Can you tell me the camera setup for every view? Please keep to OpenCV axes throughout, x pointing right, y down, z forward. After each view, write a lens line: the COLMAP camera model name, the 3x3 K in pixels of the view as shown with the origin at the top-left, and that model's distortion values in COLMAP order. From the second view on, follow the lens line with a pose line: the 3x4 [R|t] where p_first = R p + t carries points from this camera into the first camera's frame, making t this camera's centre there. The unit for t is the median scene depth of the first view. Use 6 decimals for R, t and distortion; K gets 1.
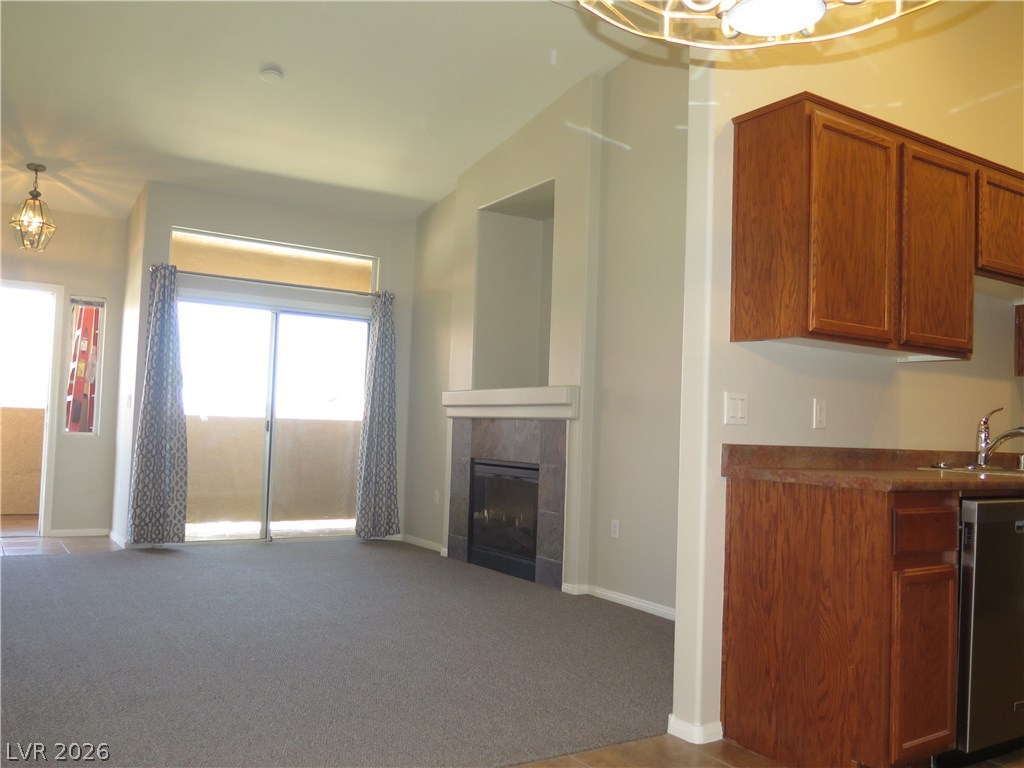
lens RADIAL K [[860.0, 0, 512.2], [0, 860.0, 384.8], [0, 0, 1]] dist [-0.018837, 0.013106]
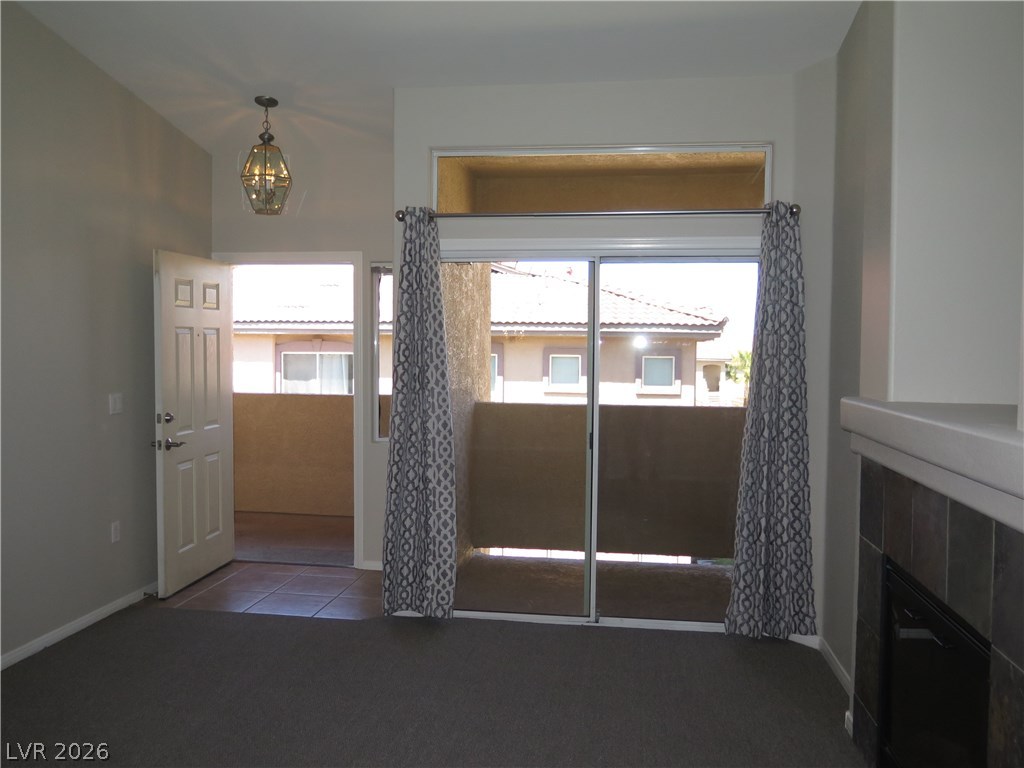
lens RADIAL K [[860.0, 0, 511.7], [0, 860.0, 387.7], [0, 0, 1]] dist [-0.018837, 0.013106]
pose [[0.752995, 0.005362, -0.658004, 0.098978], [0.052491, 0.996291, 0.068188, -0.041658], [0.655929, -0.085885, 0.749921, 0.533741]]
